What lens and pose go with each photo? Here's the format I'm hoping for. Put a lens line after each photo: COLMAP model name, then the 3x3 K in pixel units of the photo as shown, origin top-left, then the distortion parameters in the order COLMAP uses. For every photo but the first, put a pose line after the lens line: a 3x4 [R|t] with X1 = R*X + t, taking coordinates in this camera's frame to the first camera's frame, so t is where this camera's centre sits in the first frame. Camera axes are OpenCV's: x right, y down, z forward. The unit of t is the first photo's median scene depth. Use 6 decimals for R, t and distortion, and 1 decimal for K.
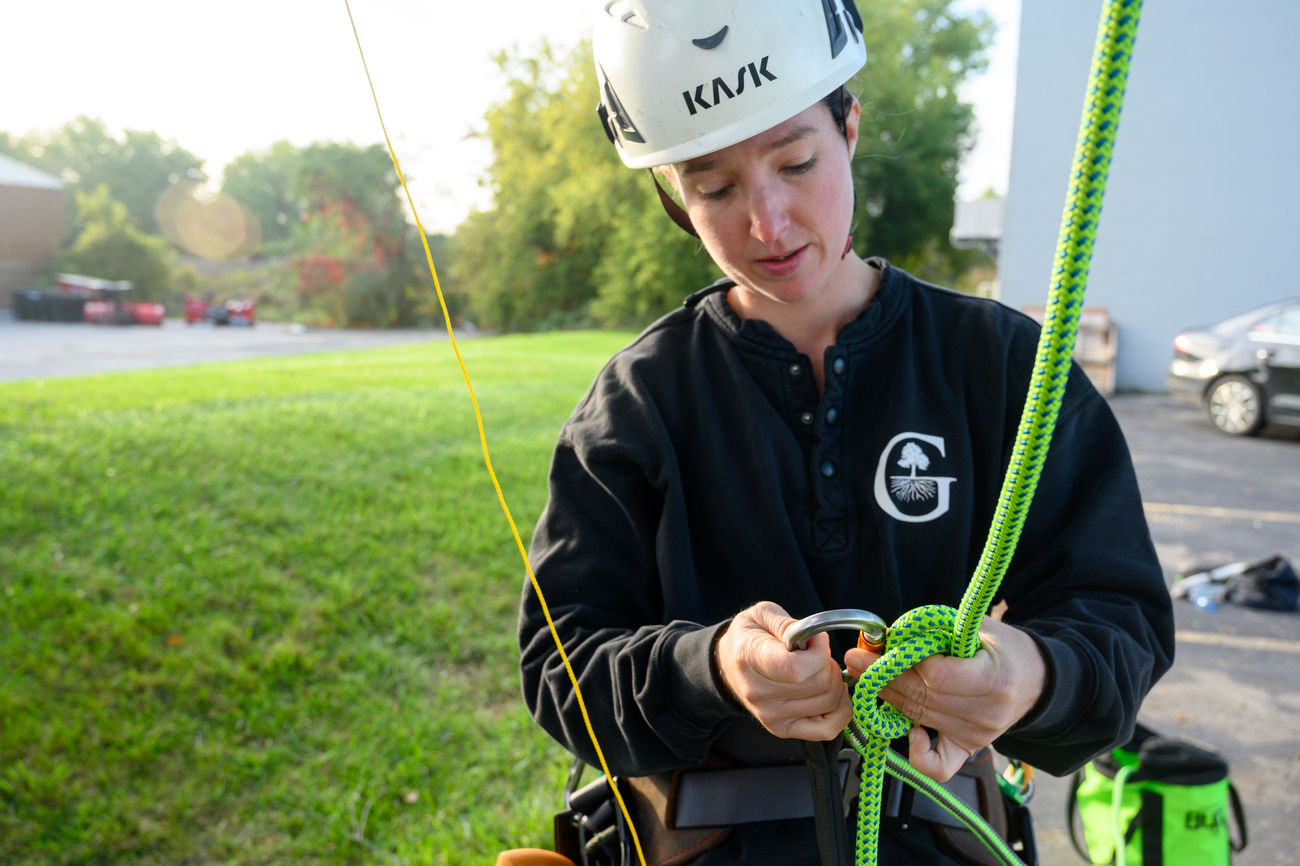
lens RADIAL K [[1077.9, 0, 650.8], [0, 1077.9, 448.7], [0, 0, 1]] dist [0.005044, 0.001175]
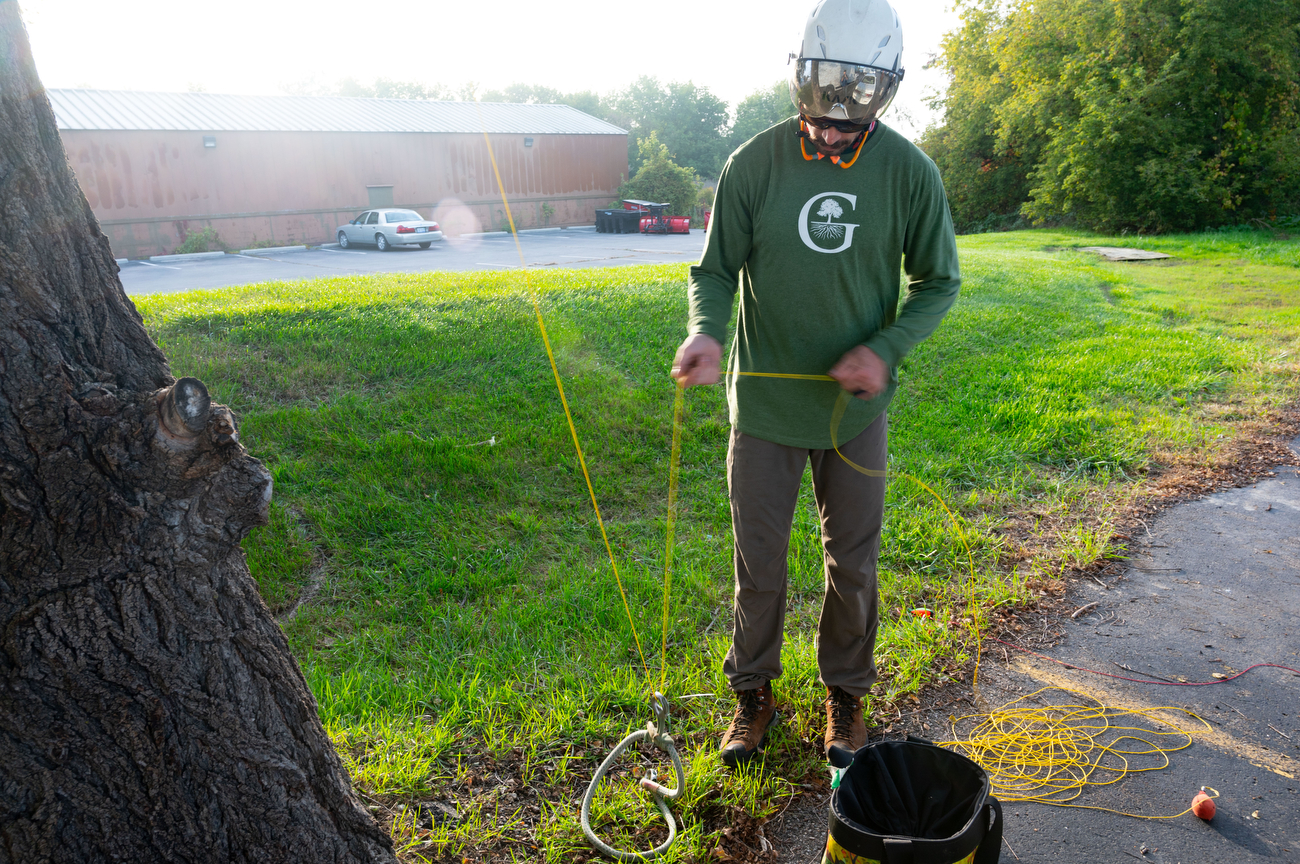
lens RADIAL K [[934.2, 0, 650.0], [0, 934.2, 432.0], [0, 0, 1]] dist [0.005015, 0.000807]
pose [[0.886130, 0.074480, -0.457413, 0.066383], [-0.028651, 0.993918, 0.106335, 0.012415], [0.462551, -0.081121, 0.882874, -0.091470]]
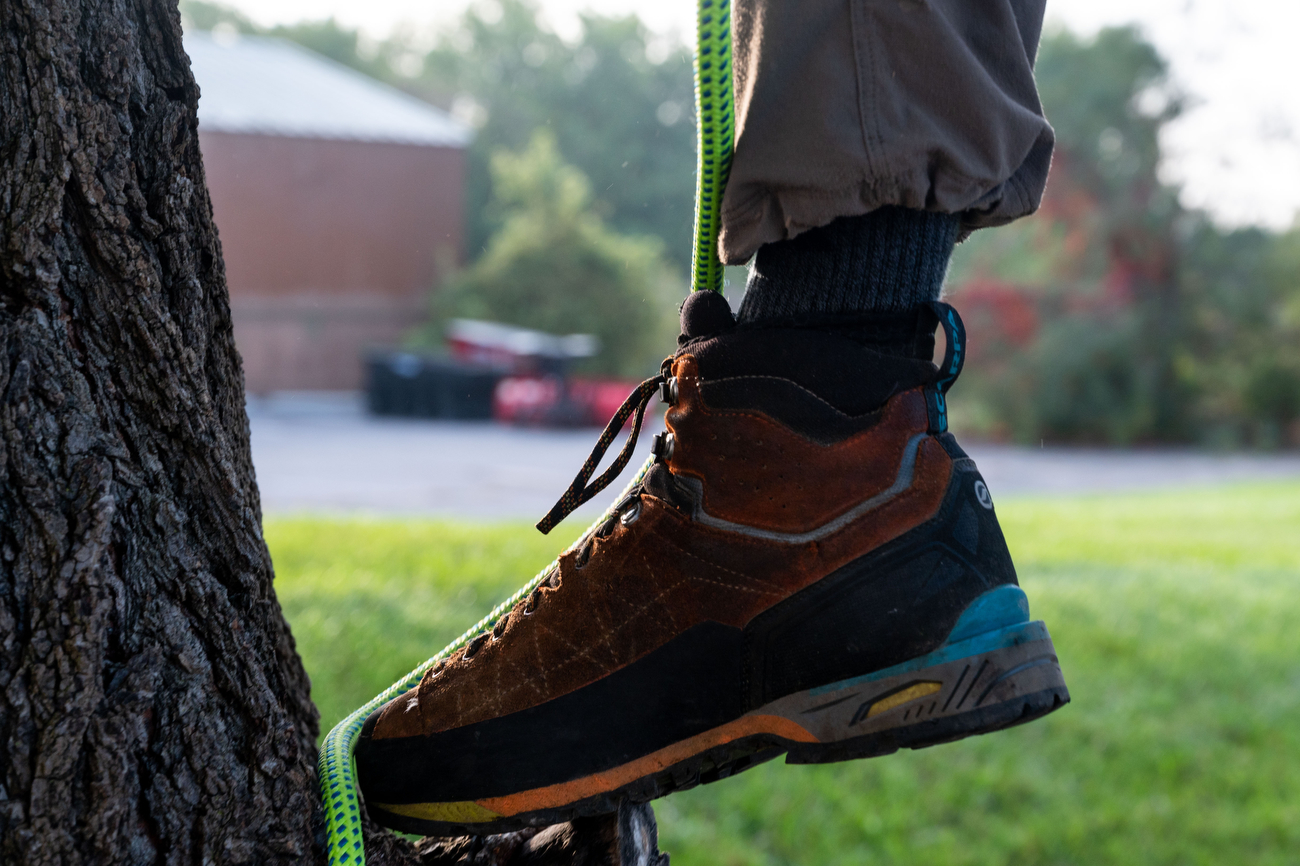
lens RADIAL K [[2844.5, 0, 650.0], [0, 2844.5, 433.0], [0, 0, 1]] dist [-0.016569, 0.415433]
pose [[0.927819, 0.015664, -0.372702, -0.001751], [-0.060688, 0.992146, -0.109380, 0.018504], [0.368061, 0.124104, 0.921482, -0.114294]]
